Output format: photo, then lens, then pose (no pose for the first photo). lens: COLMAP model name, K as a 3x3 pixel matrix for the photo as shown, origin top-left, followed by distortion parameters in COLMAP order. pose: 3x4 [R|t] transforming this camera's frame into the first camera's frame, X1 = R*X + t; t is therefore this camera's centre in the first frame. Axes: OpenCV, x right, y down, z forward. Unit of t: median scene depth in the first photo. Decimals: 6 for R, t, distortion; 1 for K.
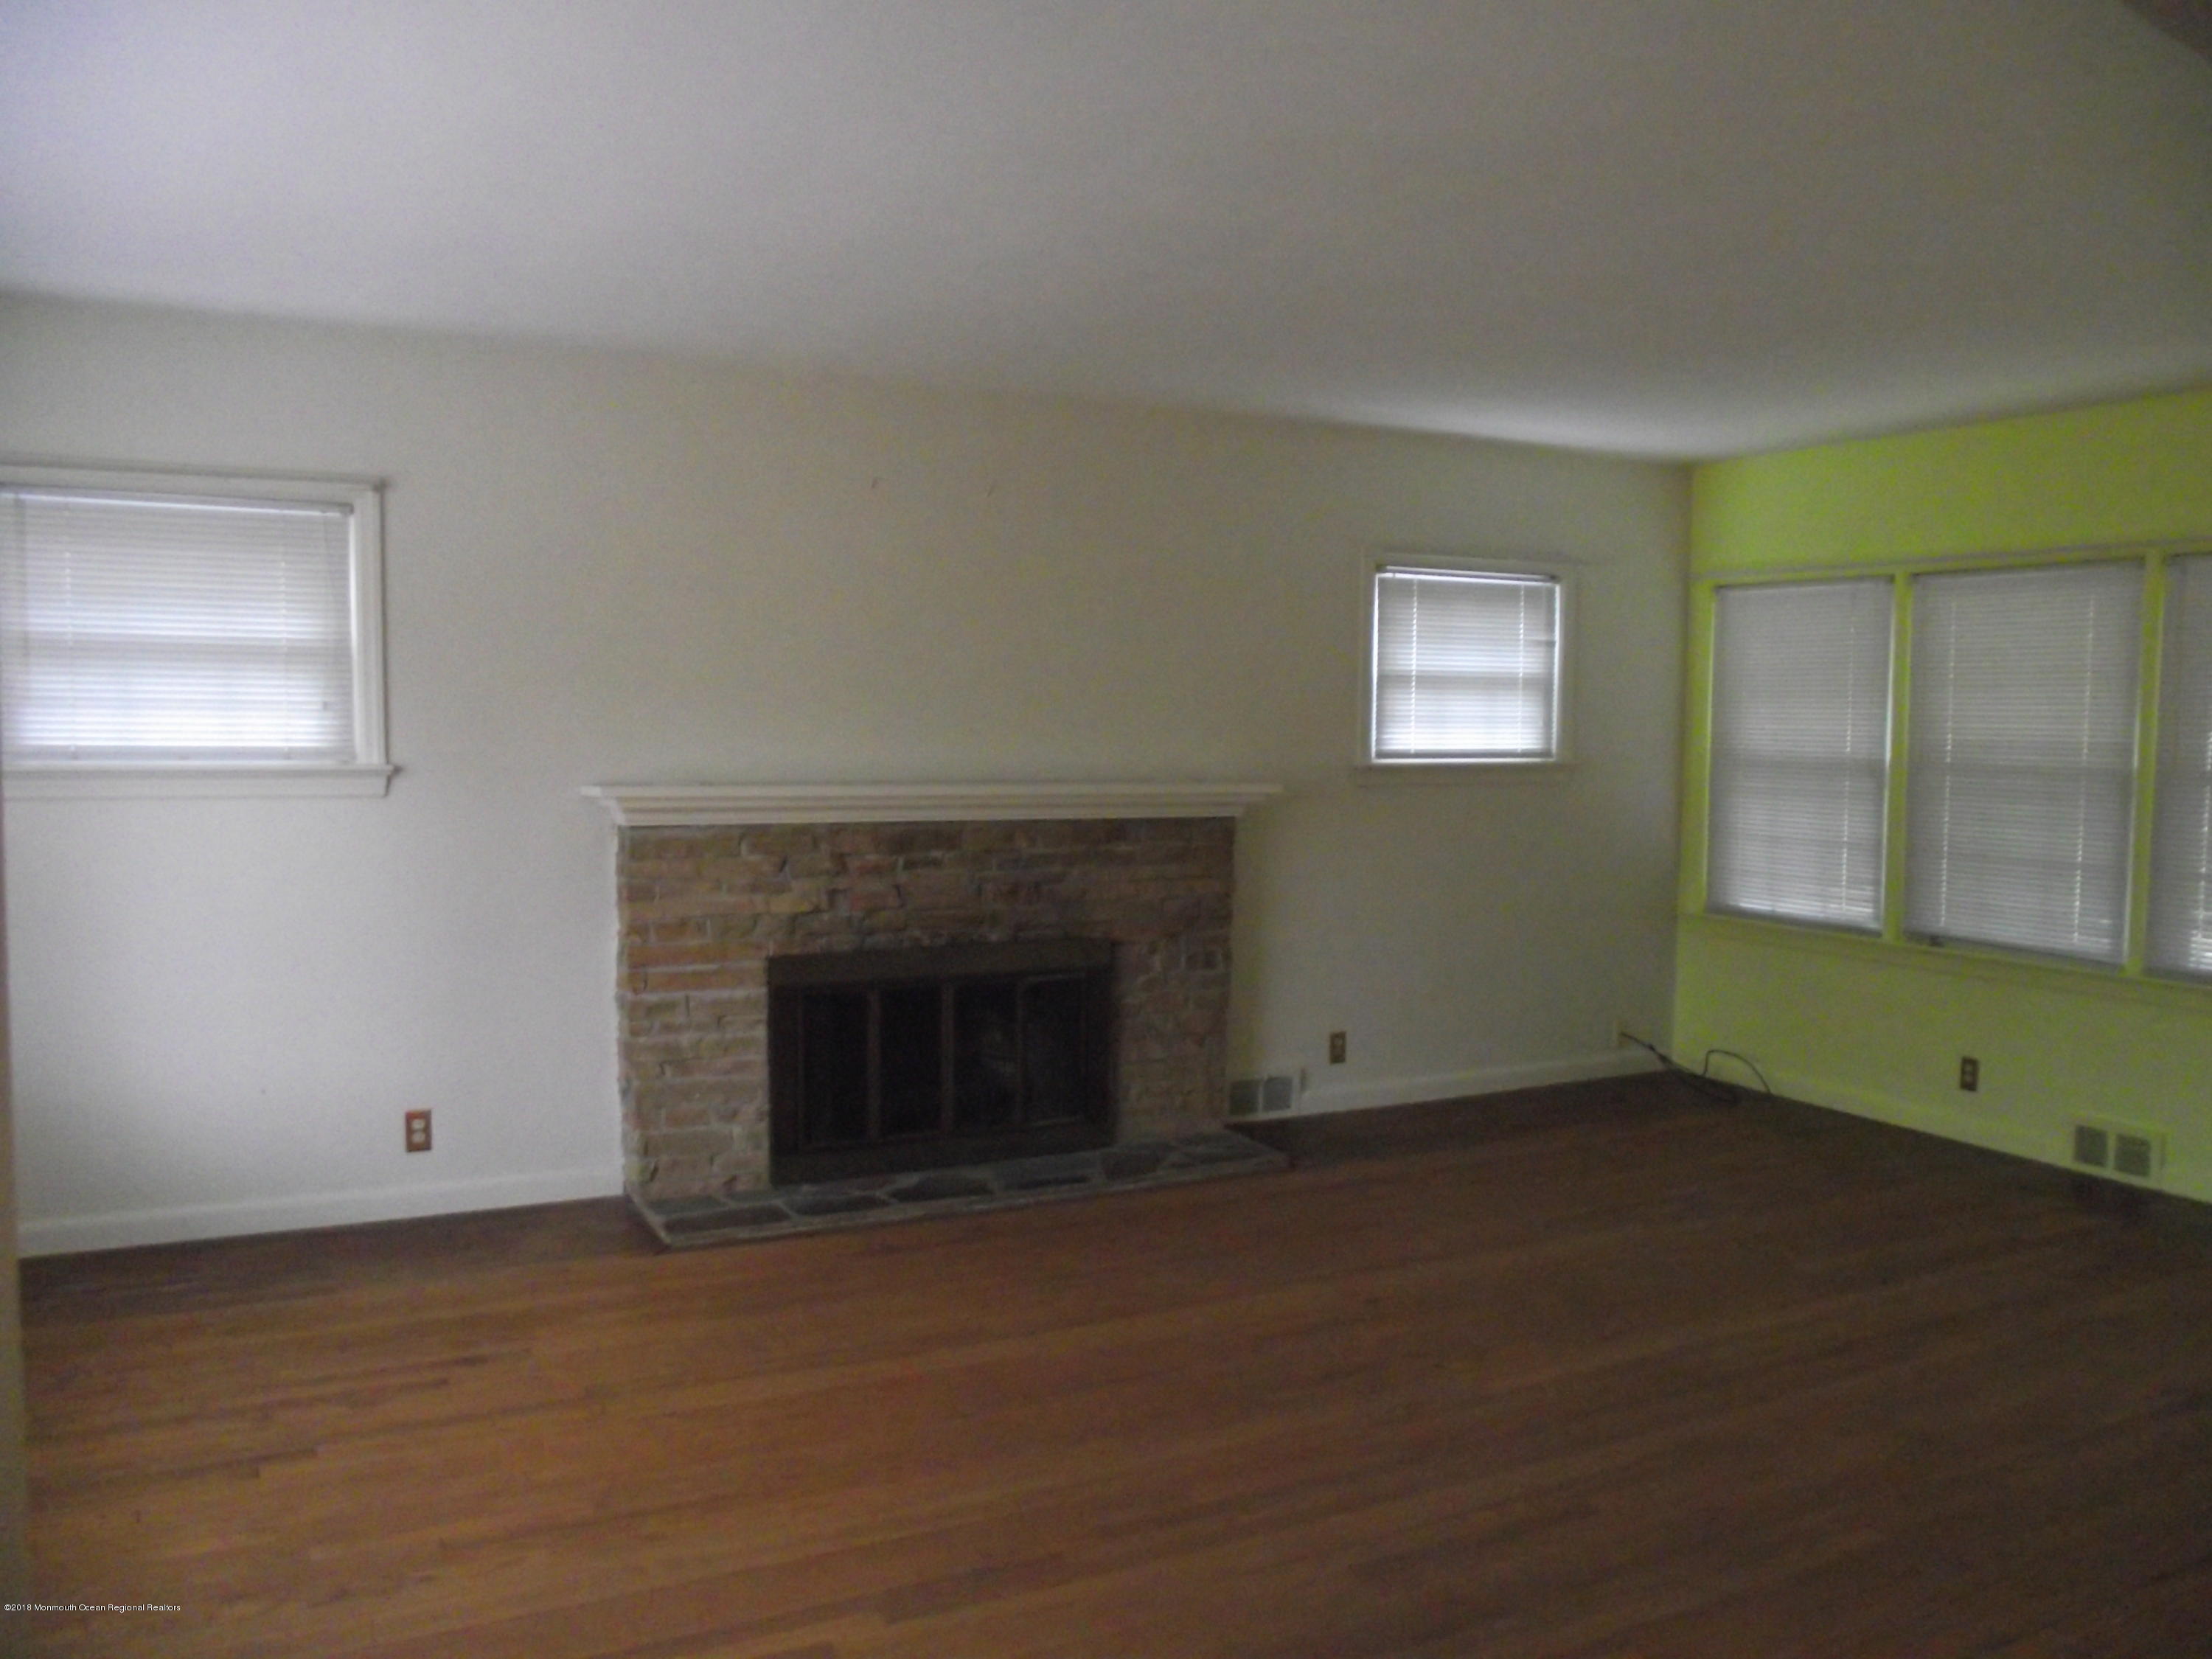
lens RADIAL K [[1778.8, 0, 1090.9], [0, 1778.8, 828.3], [0, 0, 1]] dist [-0.080873, 0.075790]
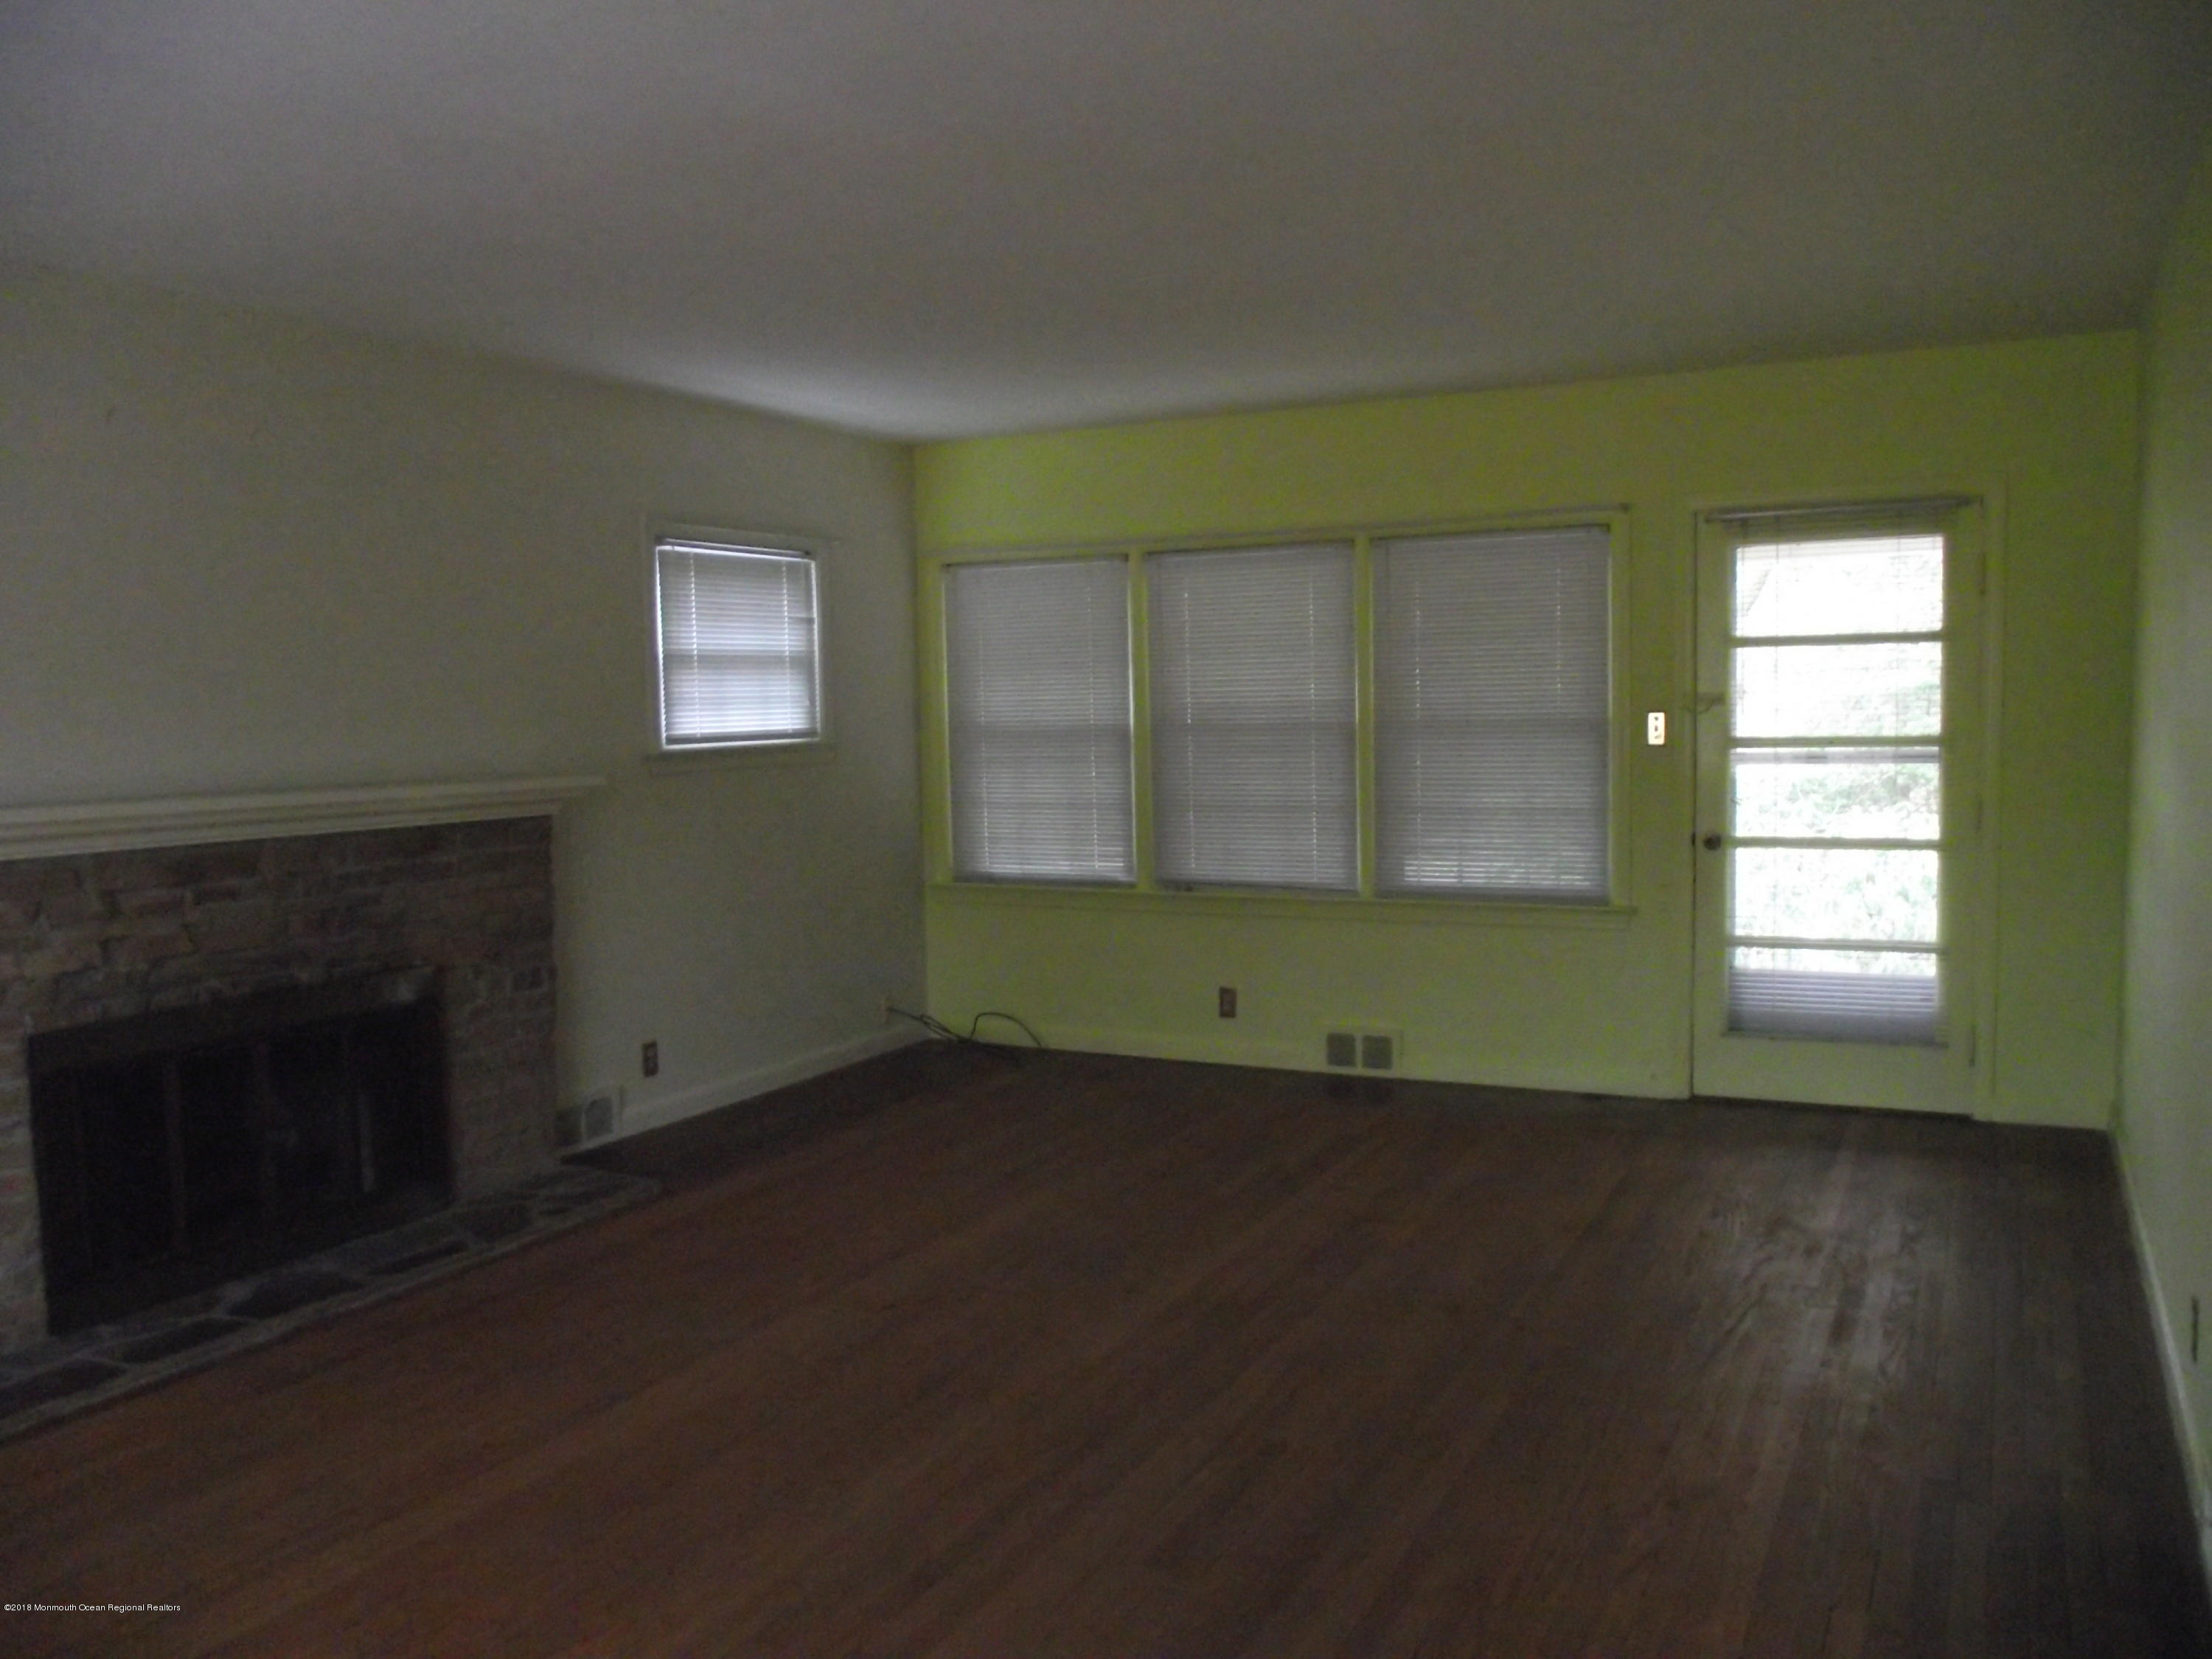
lens RADIAL K [[1778.8, 0, 1109.4], [0, 1778.8, 825.0], [0, 0, 1]] dist [-0.080873, 0.075790]
pose [[0.820195, -0.067950, 0.568034, -0.193757], [0.068355, 0.997448, 0.020618, -0.000506], [-0.567986, 0.021917, 0.822747, 0.112510]]
